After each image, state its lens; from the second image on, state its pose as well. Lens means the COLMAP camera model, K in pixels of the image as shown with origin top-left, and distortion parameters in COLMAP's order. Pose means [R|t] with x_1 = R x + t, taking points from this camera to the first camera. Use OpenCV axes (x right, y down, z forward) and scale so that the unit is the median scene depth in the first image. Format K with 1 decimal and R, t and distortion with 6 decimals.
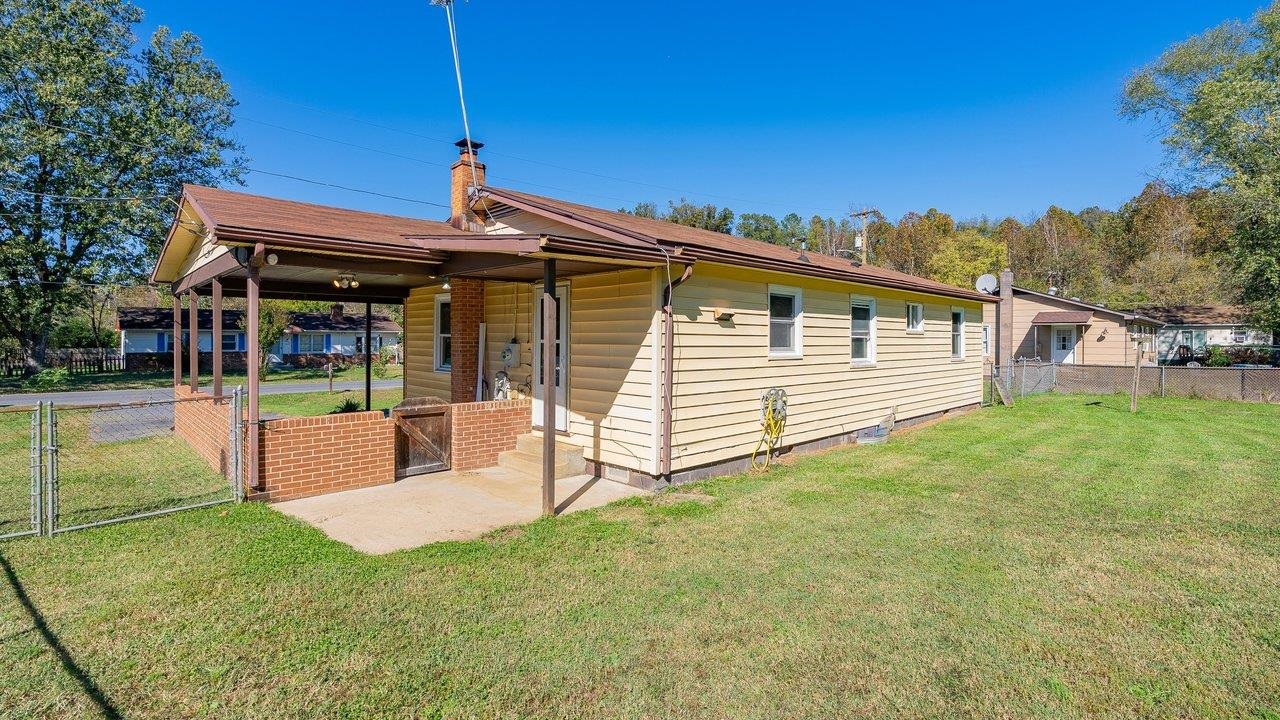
lens RADIAL K [[592.6, 0, 642.8], [0, 592.6, 338.6], [0, 0, 1]] dist [-0.008854, 0.000027]
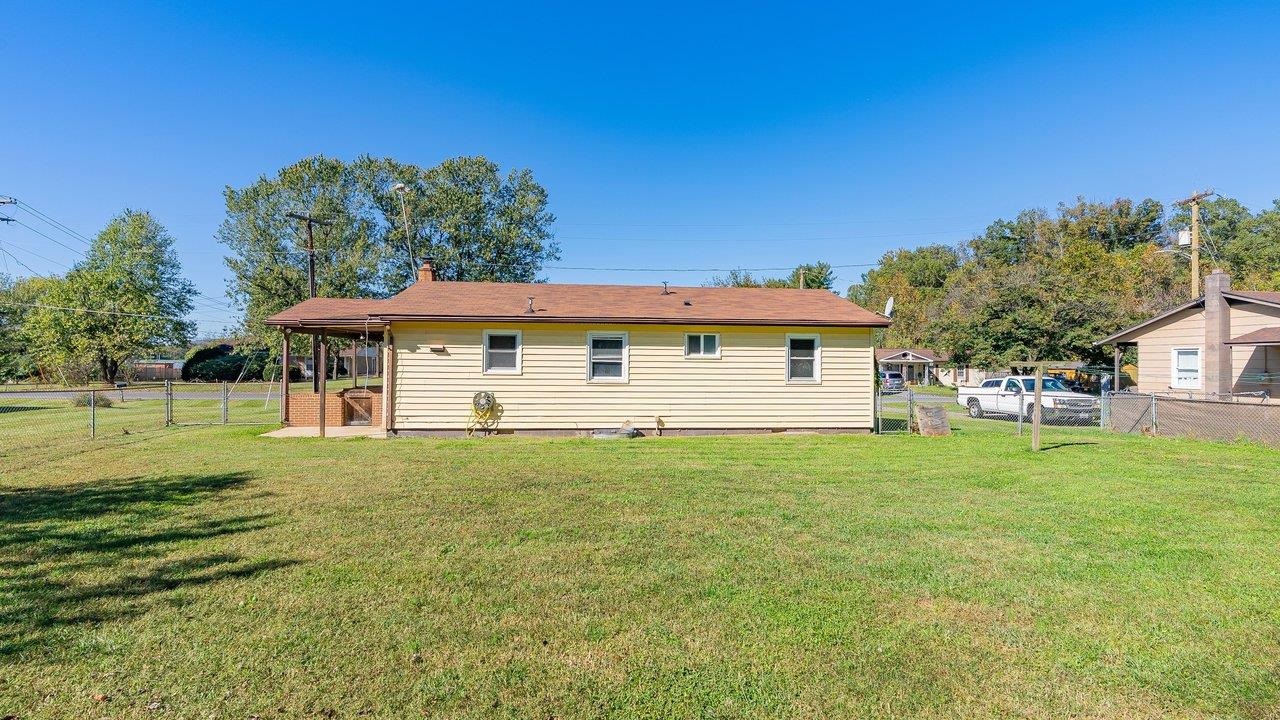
lens RADIAL K [[583.5, 0, 642.2], [0, 583.5, 356.5], [0, 0, 1]] dist [-0.006244, 0.001136]
pose [[0.781963, -0.007940, -0.623274, 1.323792], [-0.003844, 0.999838, -0.017560, 0.009925], [0.623313, 0.016127, 0.781806, -0.007523]]
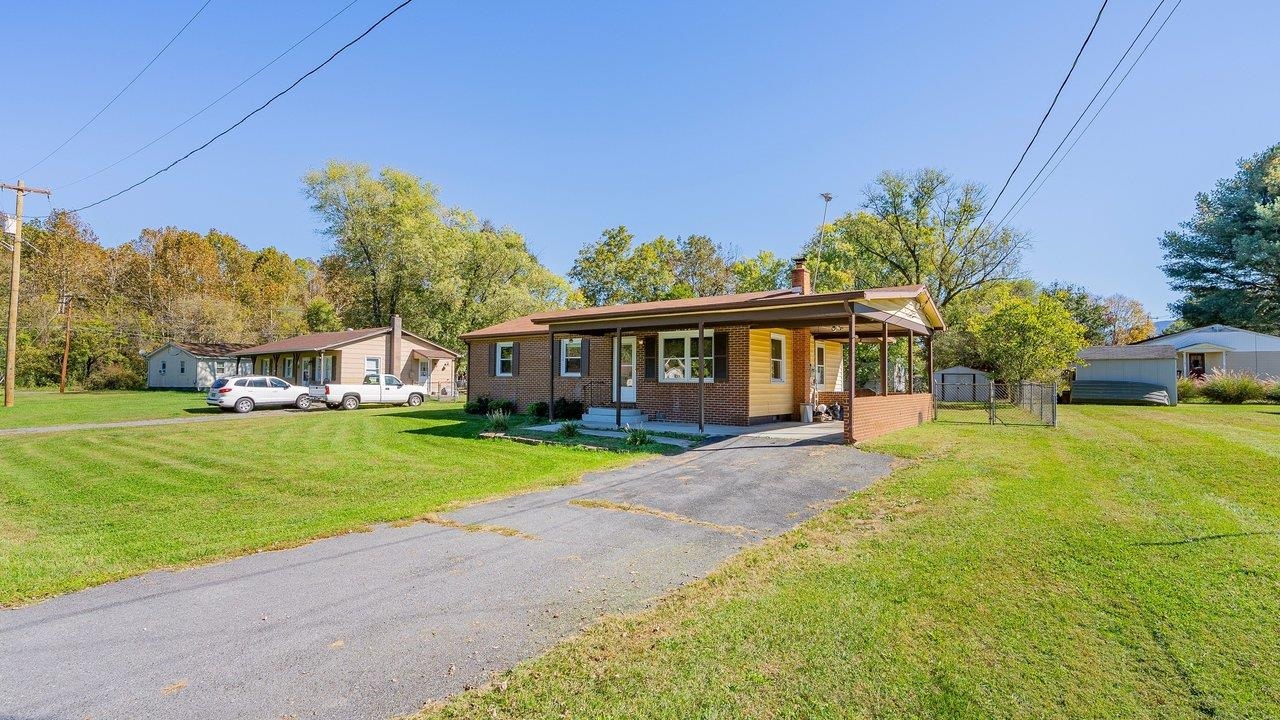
lens RADIAL K [[559.5, 0, 640.0], [0, 559.5, 360.0], [0, 0, 1]] dist [-0.000751, -0.000014]
pose [[-0.177560, 0.030670, 0.983632, -1.914728], [-0.006690, 0.999454, -0.032370, 0.051772], [-0.984087, -0.012328, -0.177258, 1.790743]]
